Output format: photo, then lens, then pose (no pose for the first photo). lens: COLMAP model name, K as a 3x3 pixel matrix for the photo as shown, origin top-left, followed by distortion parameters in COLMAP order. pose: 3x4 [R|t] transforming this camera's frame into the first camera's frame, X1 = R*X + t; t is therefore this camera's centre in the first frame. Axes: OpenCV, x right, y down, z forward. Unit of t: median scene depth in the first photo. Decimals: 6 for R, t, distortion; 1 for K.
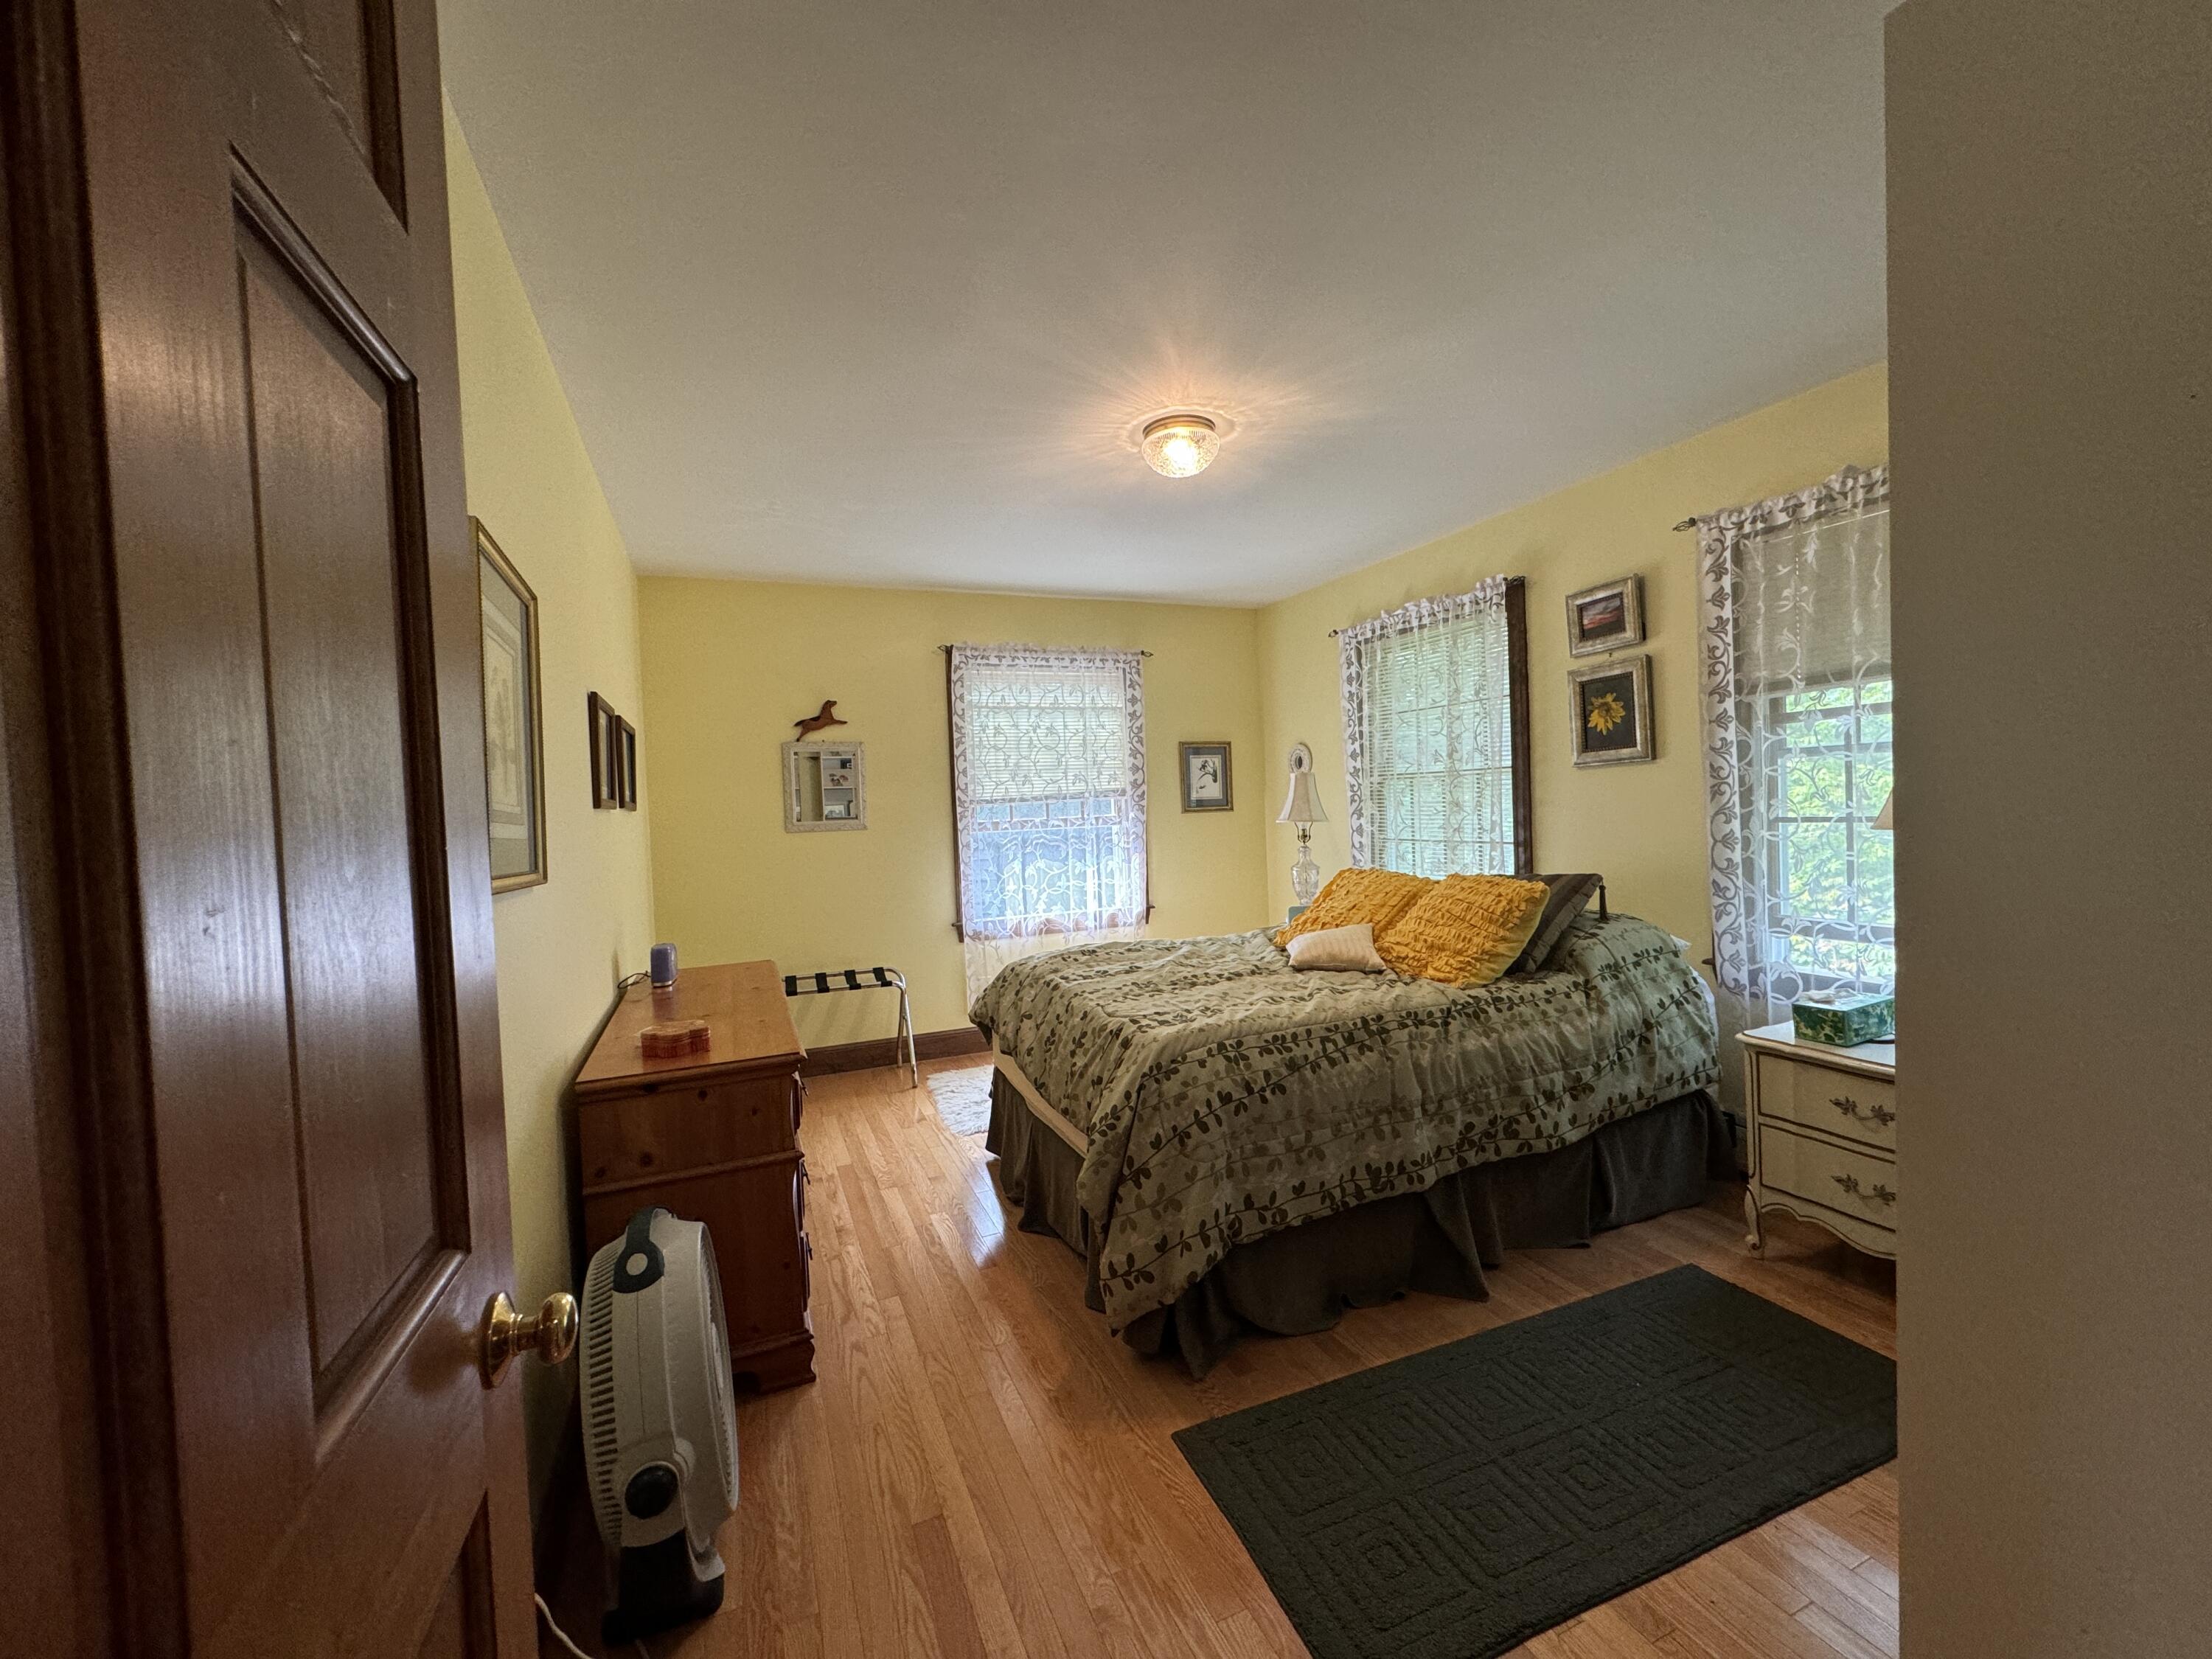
lens RADIAL K [[887.1, 0, 1106.0], [0, 887.1, 829.5], [0, 0, 1]] dist [-0.000673, 0.000453]
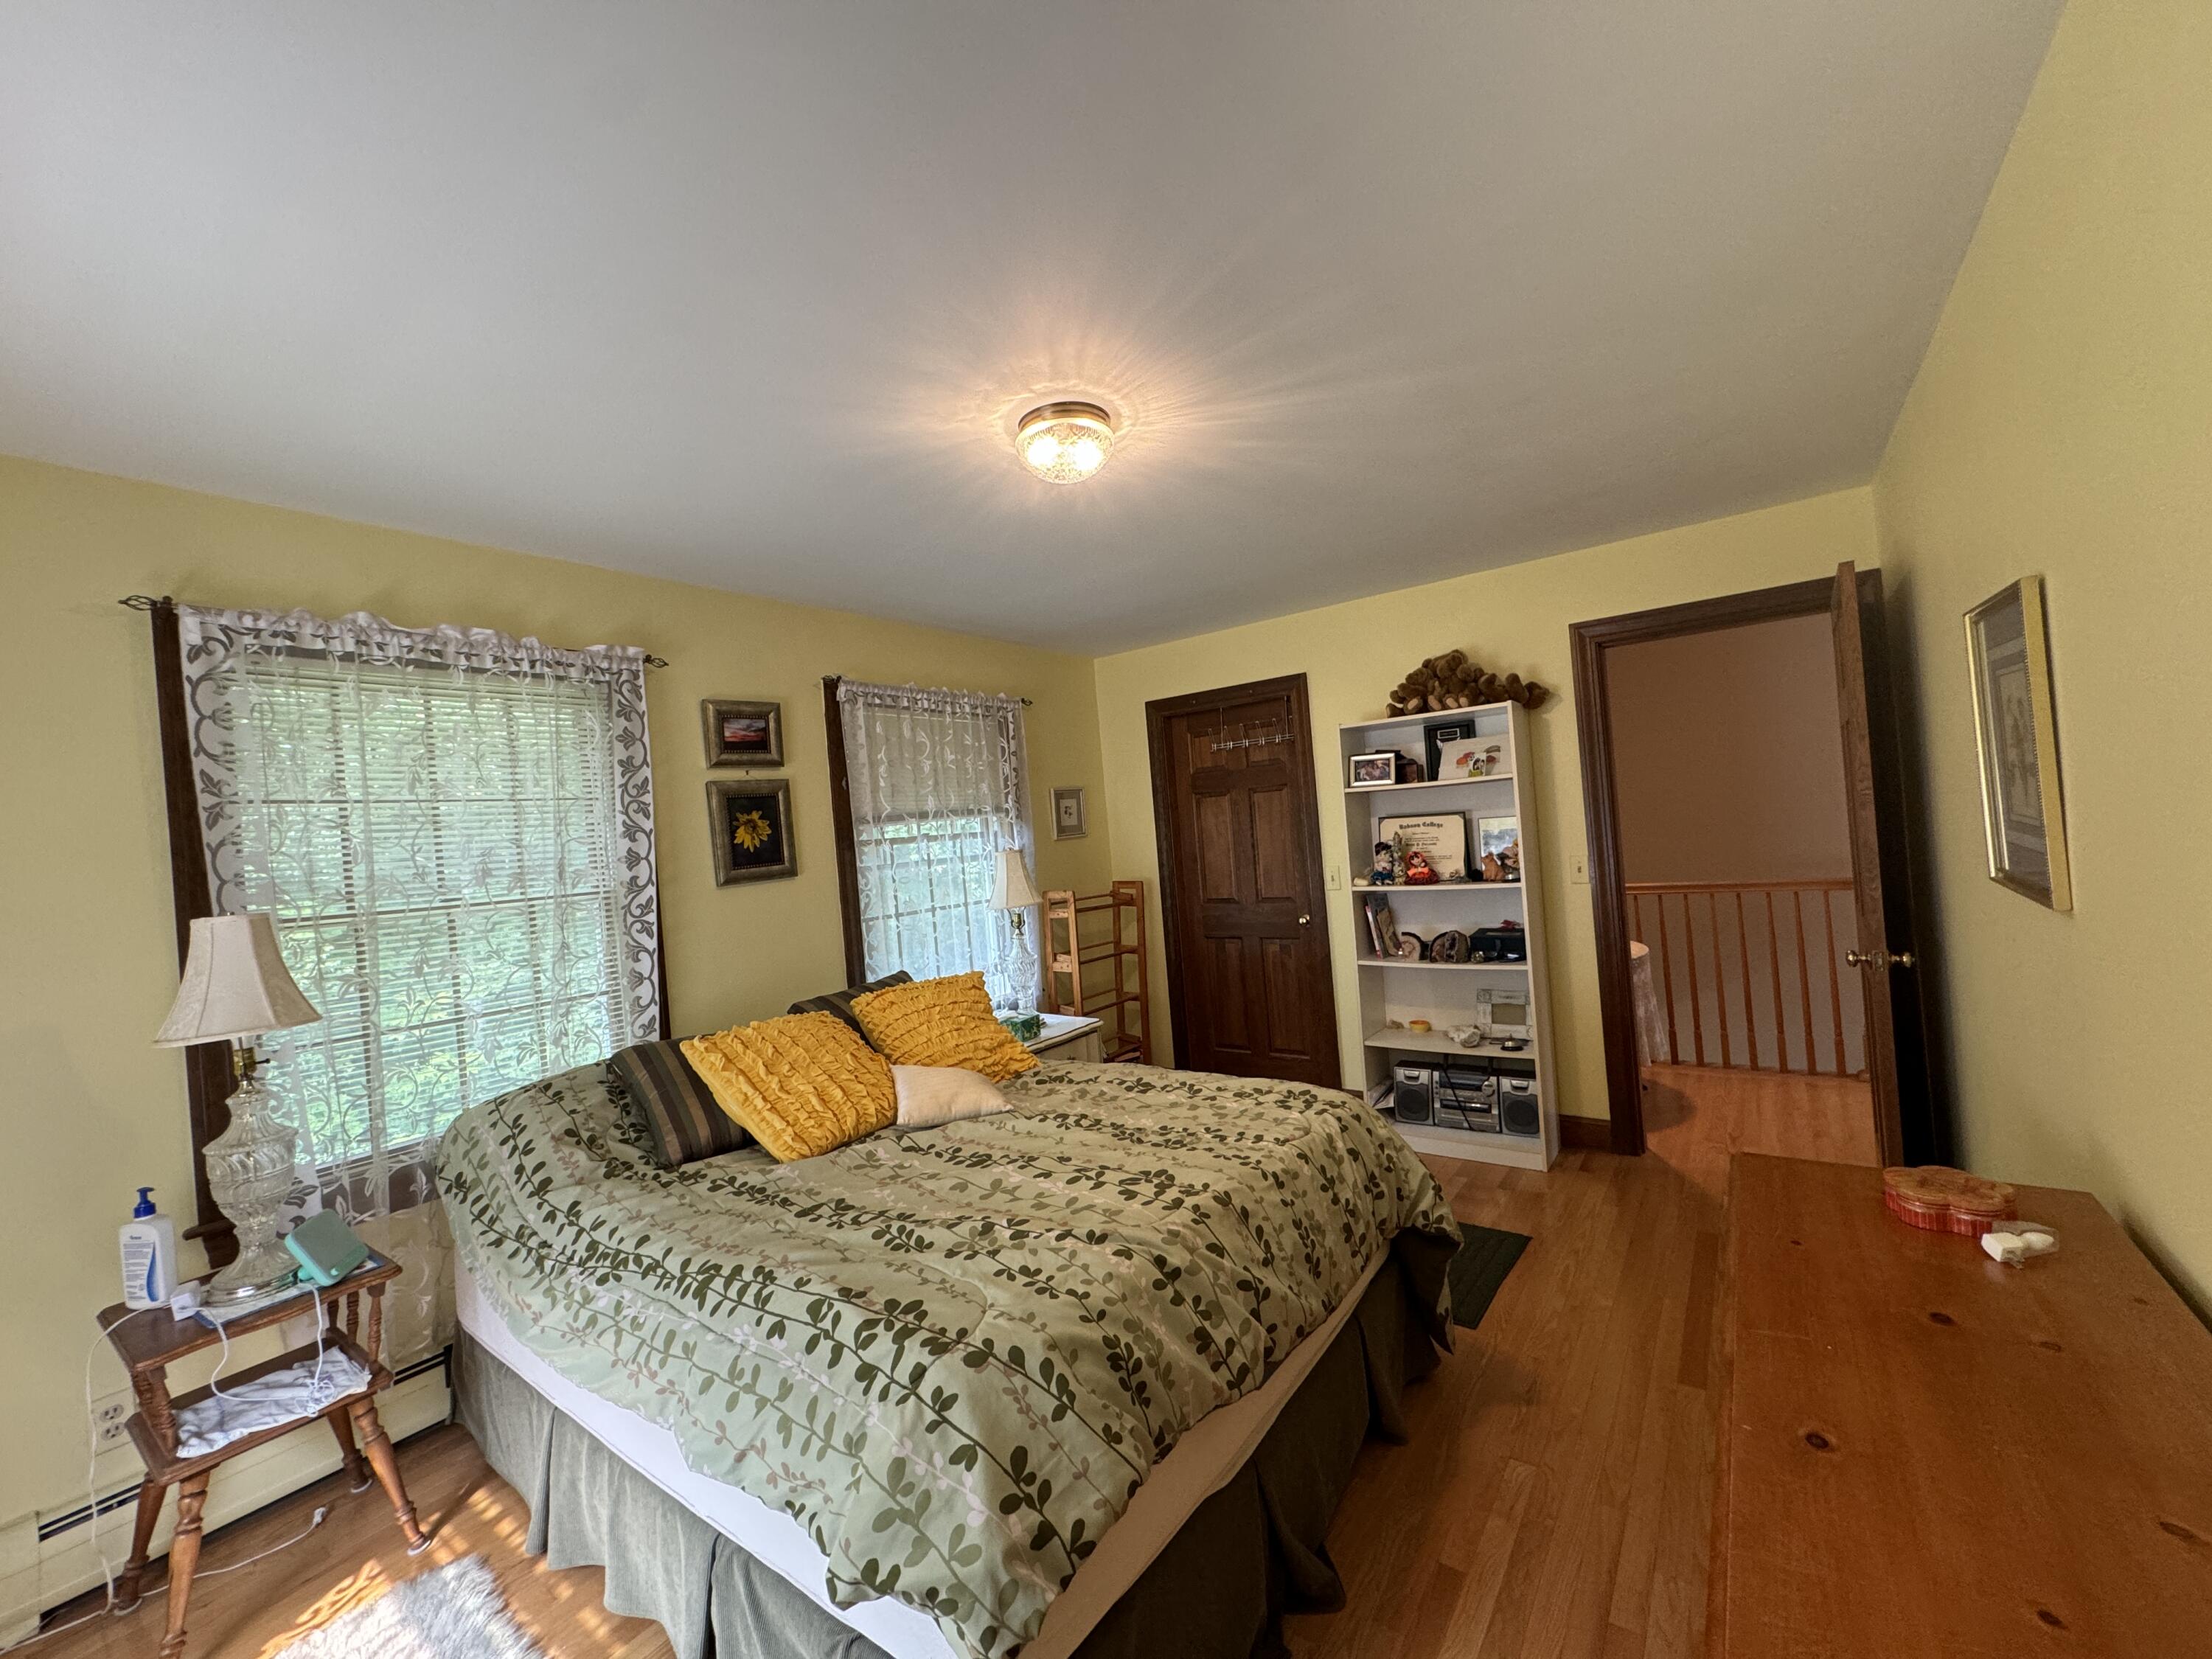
lens RADIAL K [[887.1, 0, 1106.0], [0, 887.1, 829.5], [0, 0, 1]] dist [-0.000673, 0.000453]
pose [[-0.523546, 0.087355, 0.847507, -0.491160], [0.127847, 0.991522, -0.023222, -0.060557], [-0.842351, 0.096193, -0.530276, 1.227626]]
